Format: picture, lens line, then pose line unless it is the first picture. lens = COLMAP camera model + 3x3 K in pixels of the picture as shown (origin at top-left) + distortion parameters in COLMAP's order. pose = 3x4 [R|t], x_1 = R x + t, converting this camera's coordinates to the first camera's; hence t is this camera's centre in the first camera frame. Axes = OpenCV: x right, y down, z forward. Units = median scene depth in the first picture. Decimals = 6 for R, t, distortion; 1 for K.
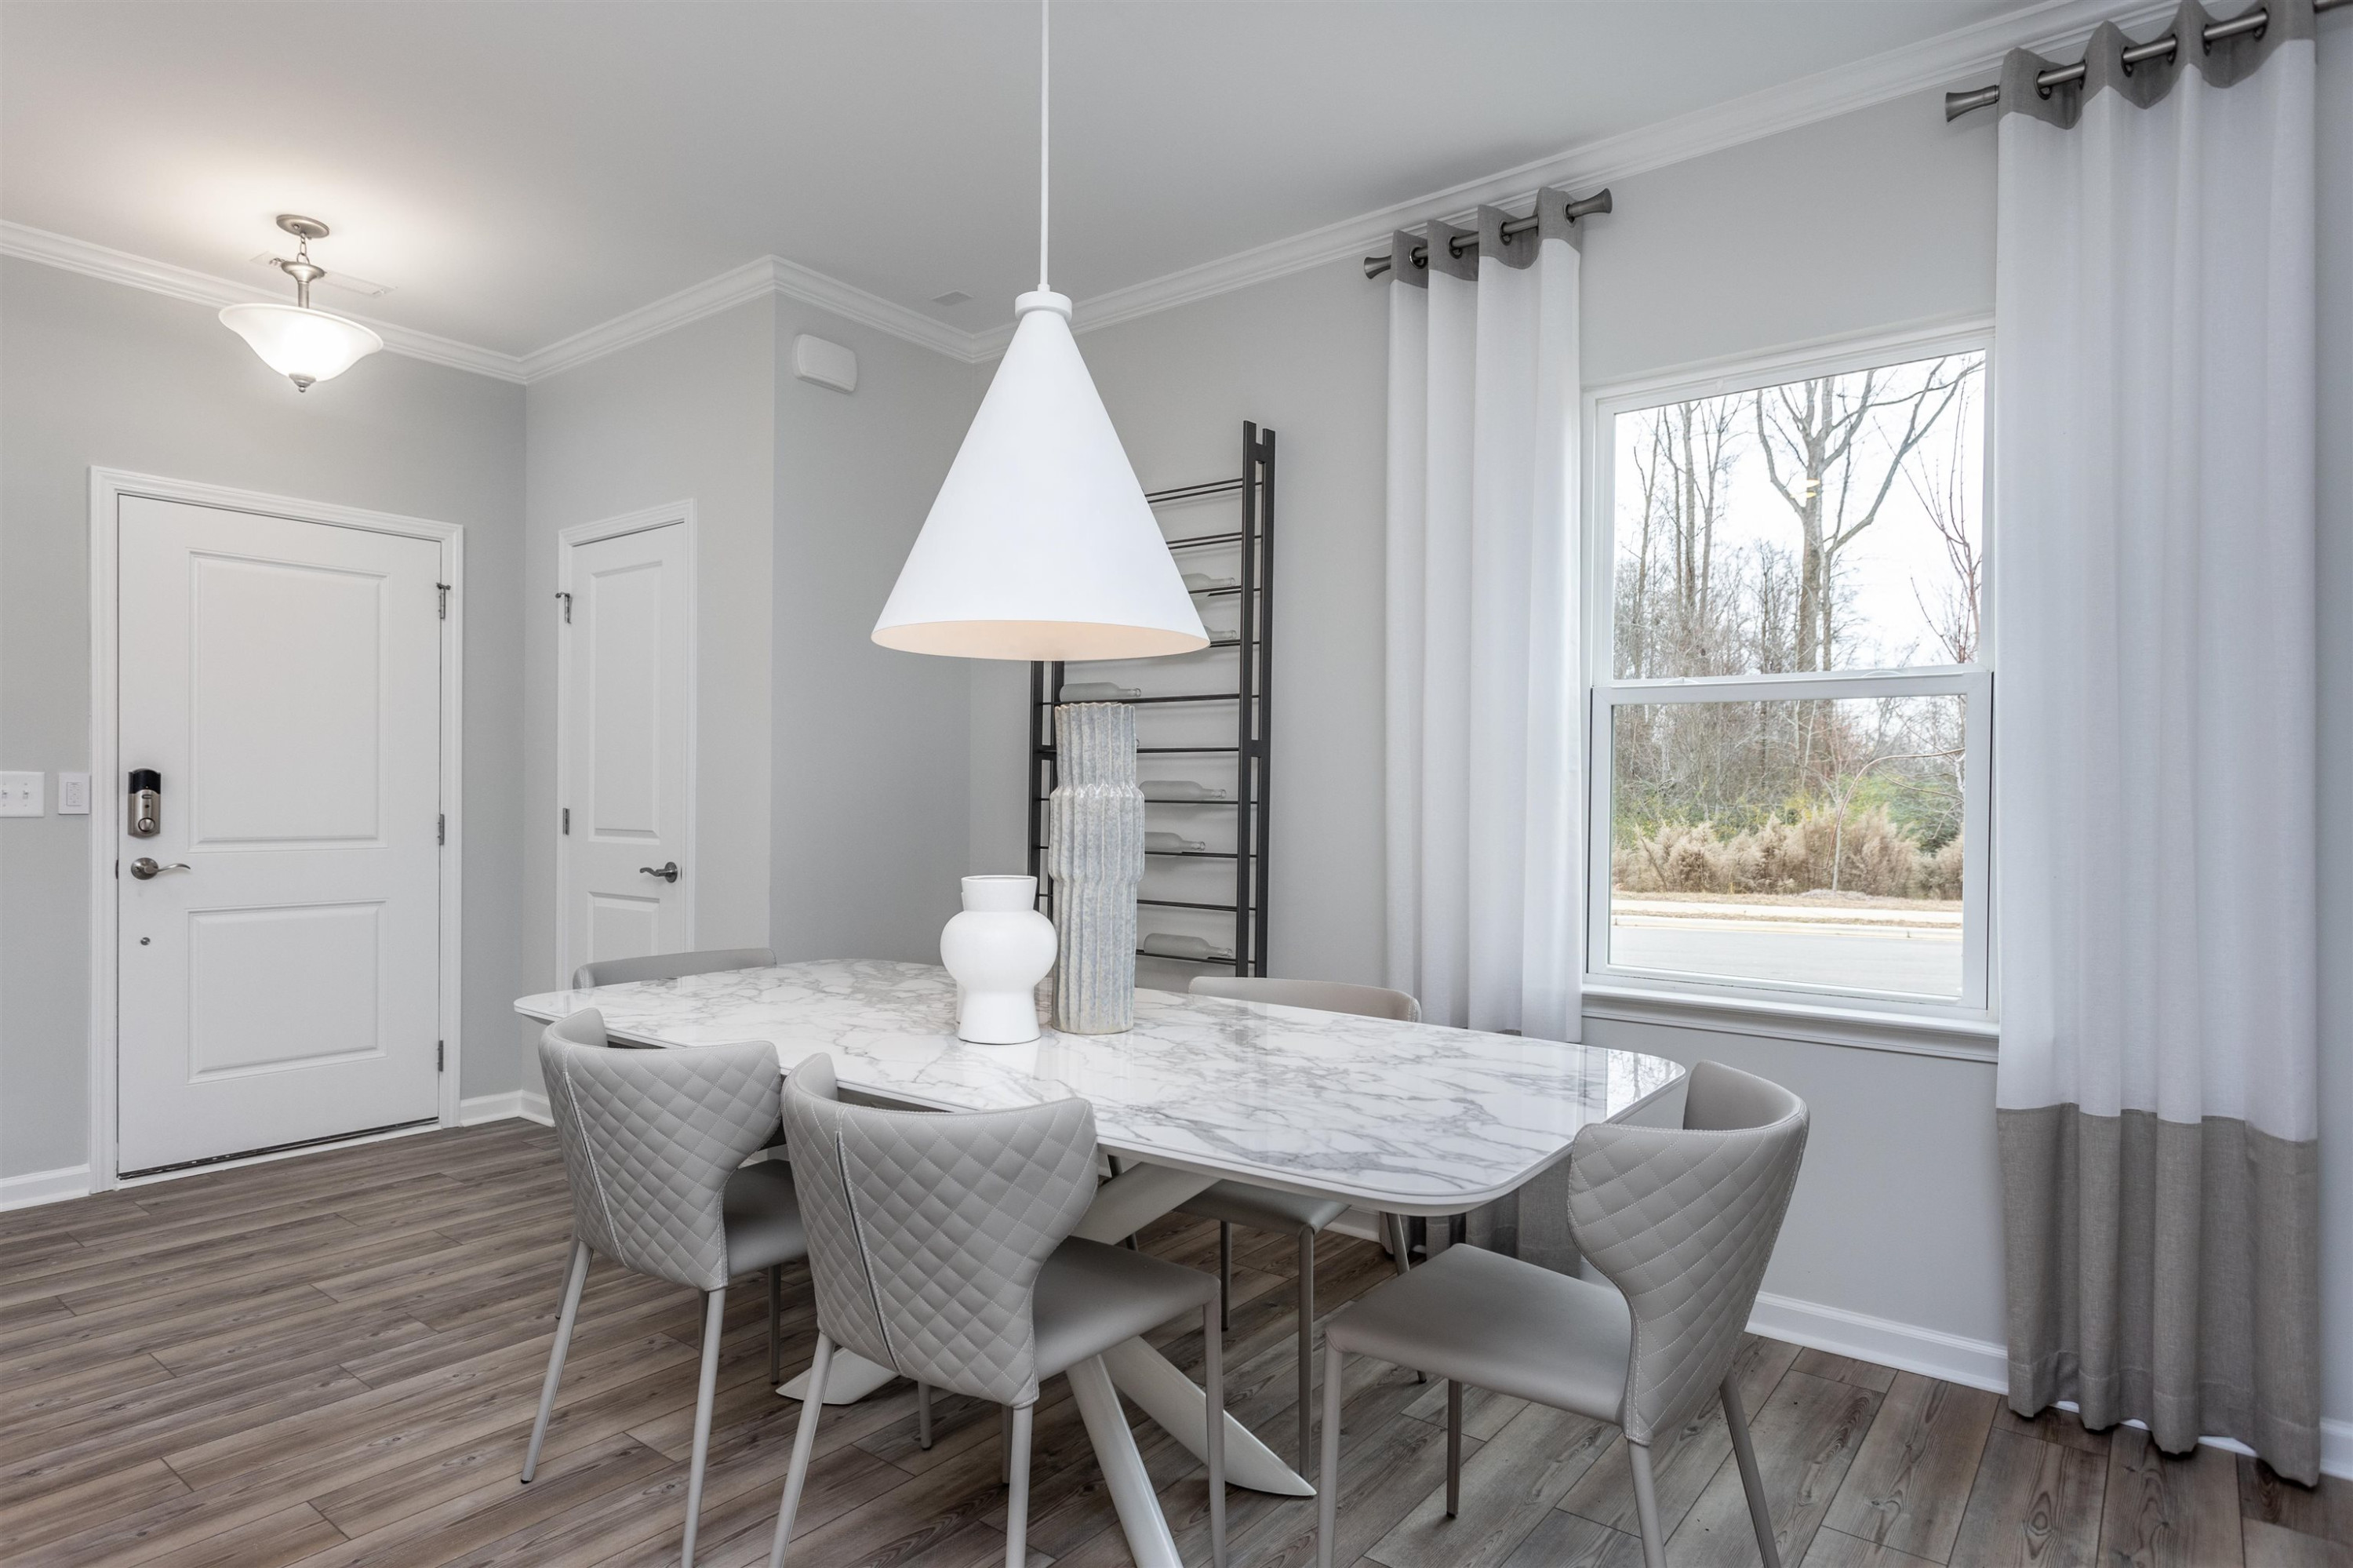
lens RADIAL K [[1305.8, 0, 1130.6], [0, 1305.8, 827.8], [0, 0, 1]] dist [0.016433, -0.000052]
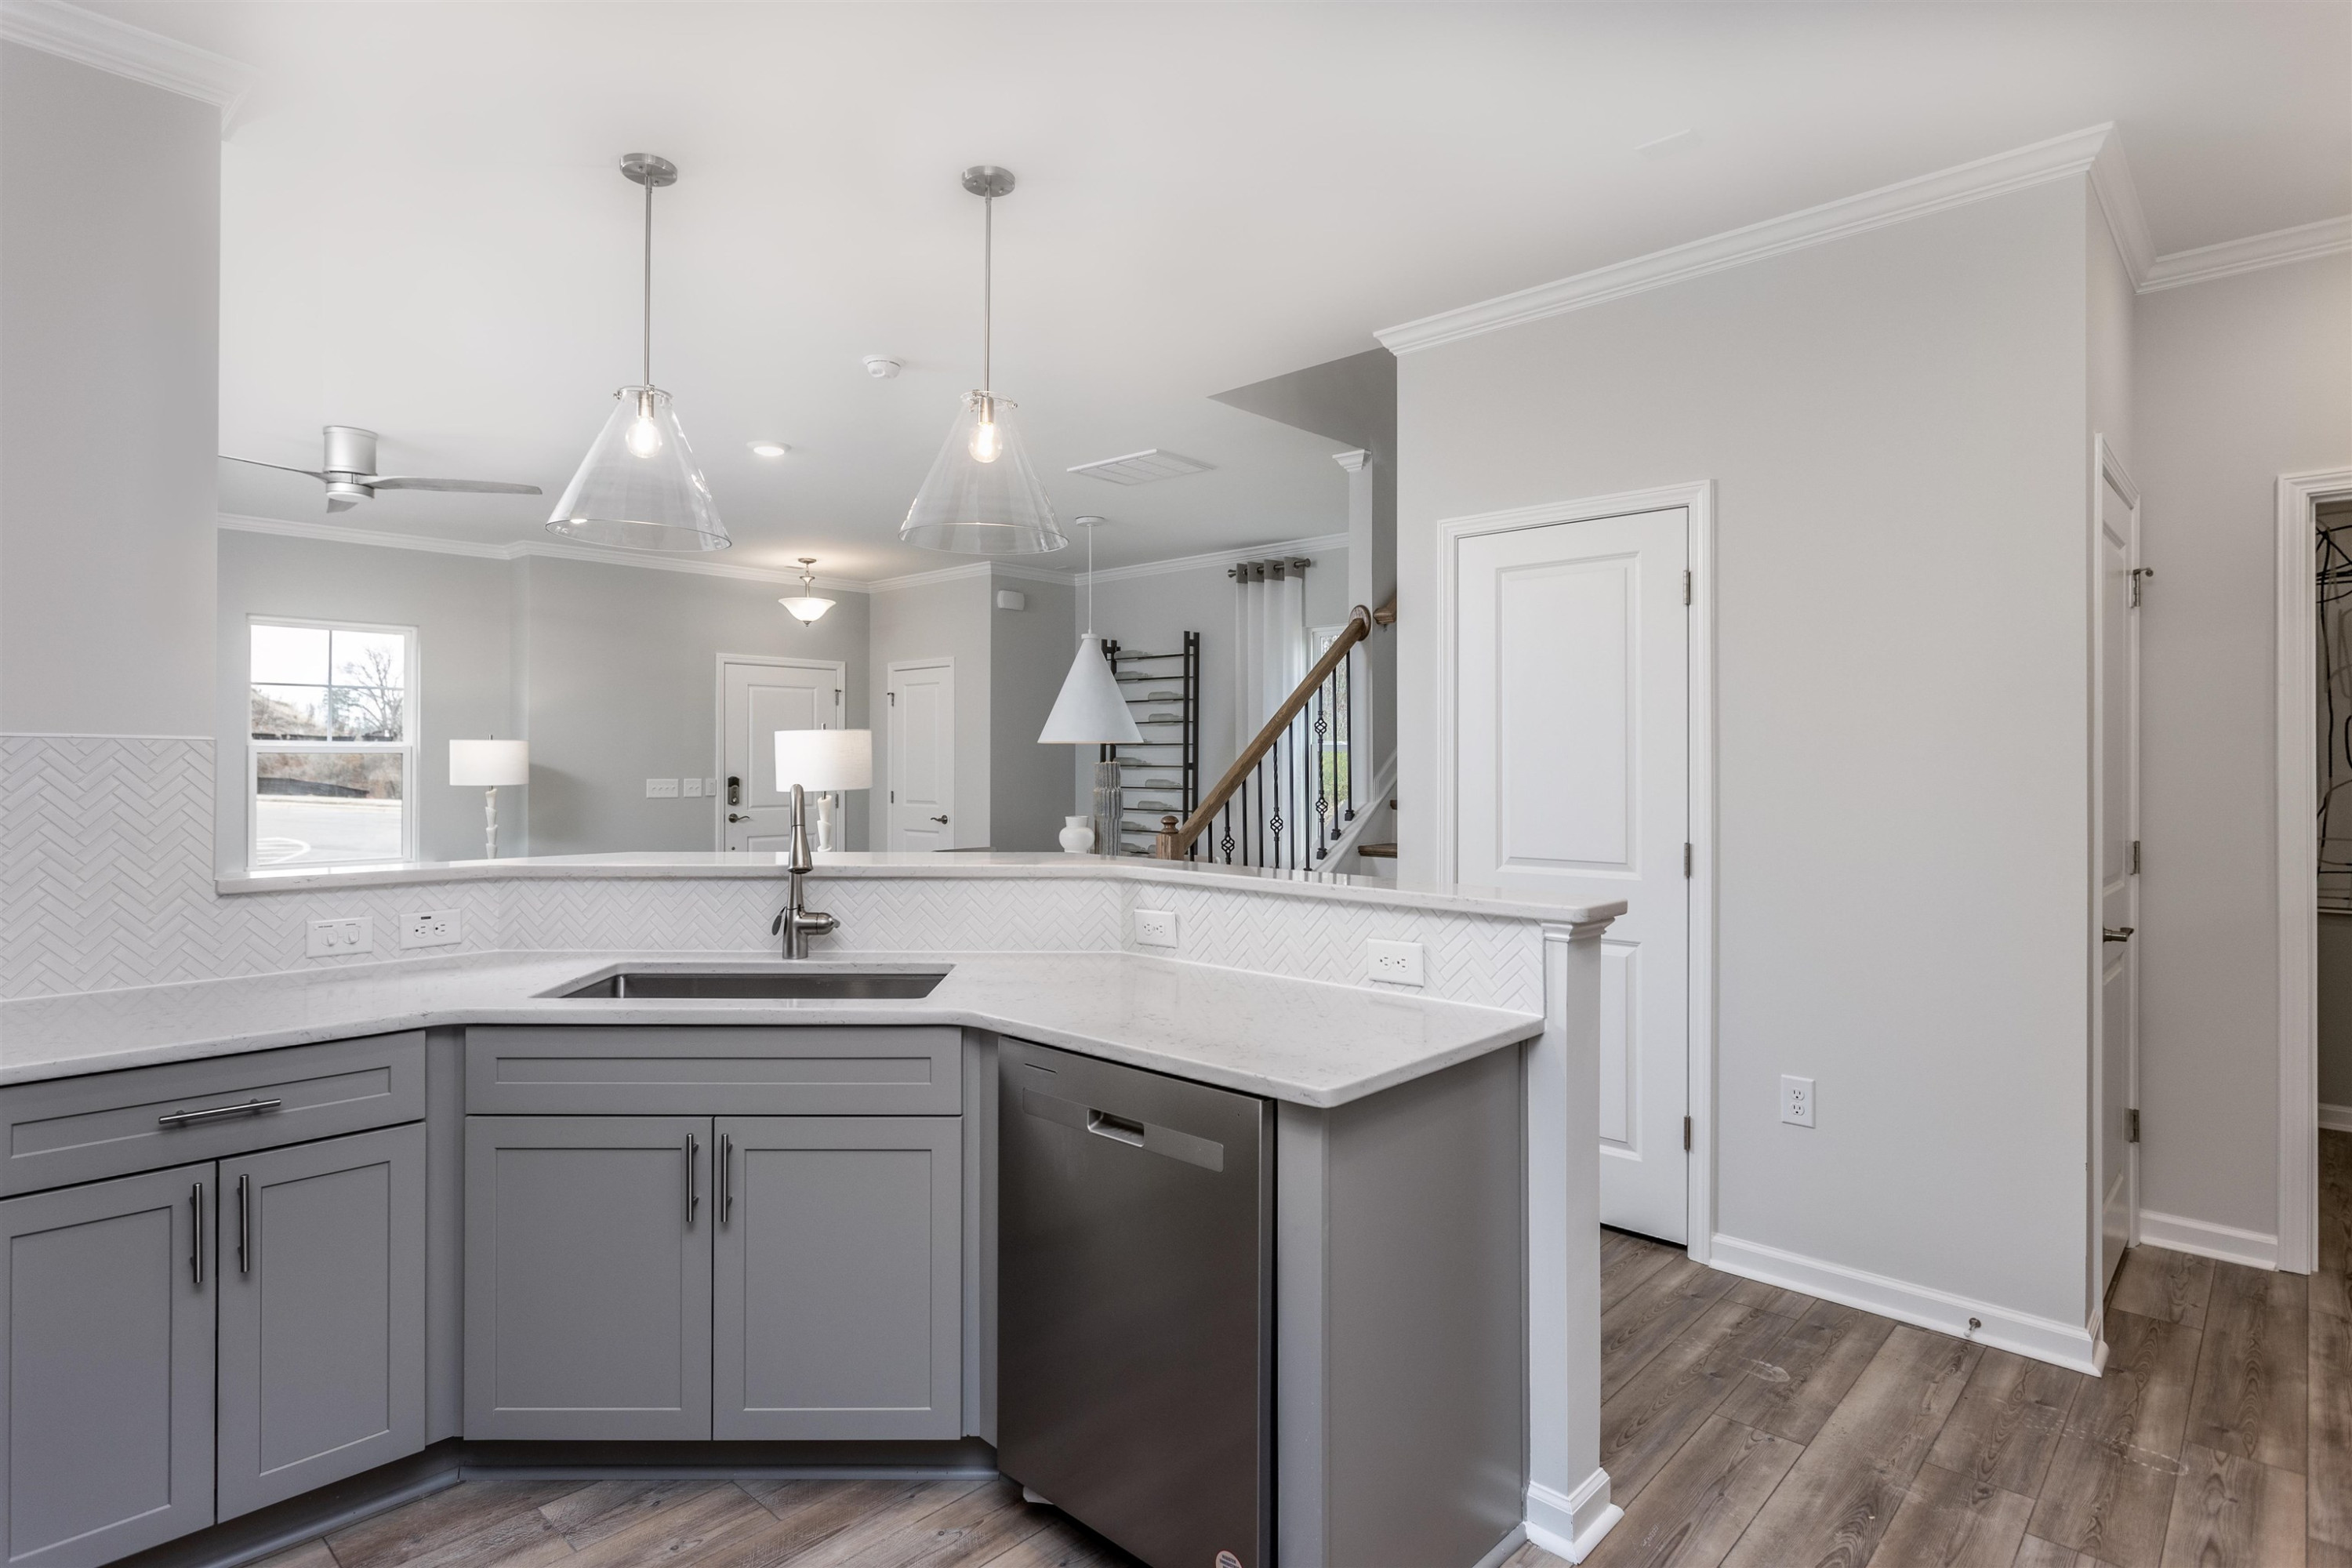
lens RADIAL K [[1238.0, 0, 1155.3], [0, 1238.0, 772.1], [0, 0, 1]] dist [0.011987, 0.000759]
pose [[0.996583, -0.006133, -0.082370, 0.220063], [0.004855, 0.999865, -0.015700, -0.014119], [0.082455, 0.015246, 0.996478, -1.281340]]
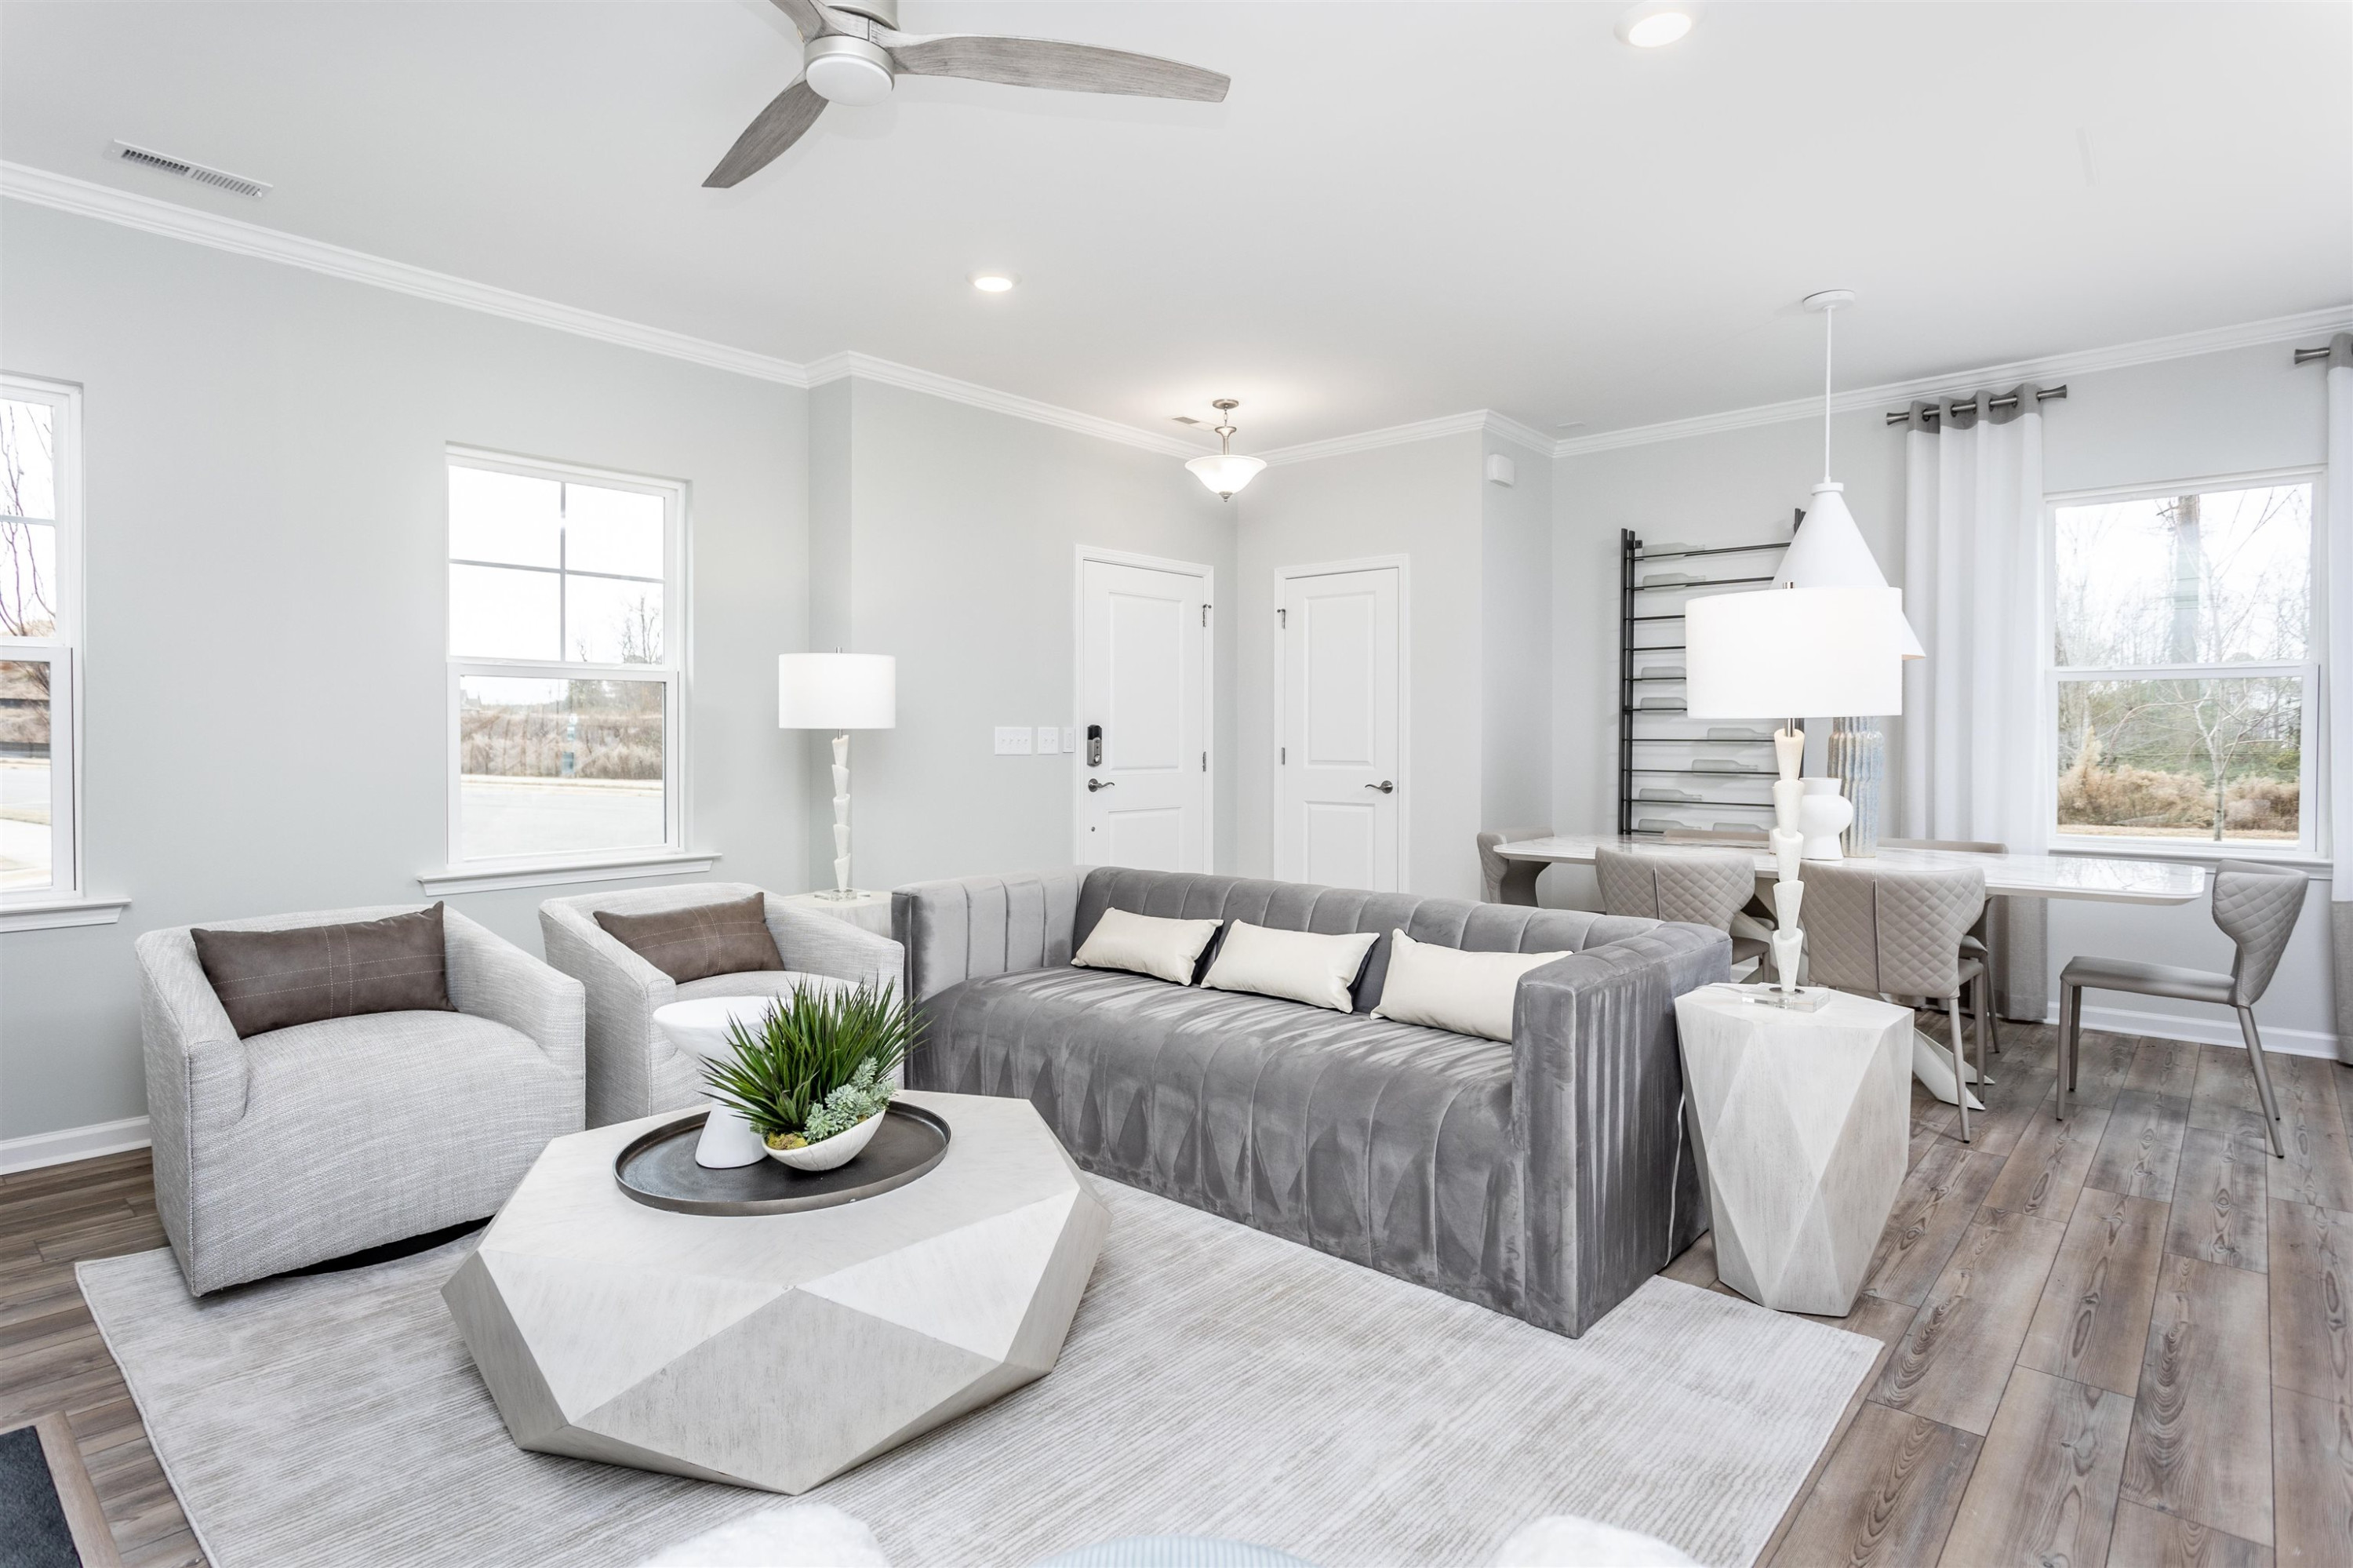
lens RADIAL K [[1238.5, 0, 1155.7], [0, 1238.5, 772.1], [0, 0, 1]] dist [0.011987, 0.000759]
pose [[0.998854, -0.004275, -0.047669, -0.643394], [0.004453, 0.999983, 0.003636, 0.010532], [0.047653, -0.003844, 0.998857, -0.594332]]
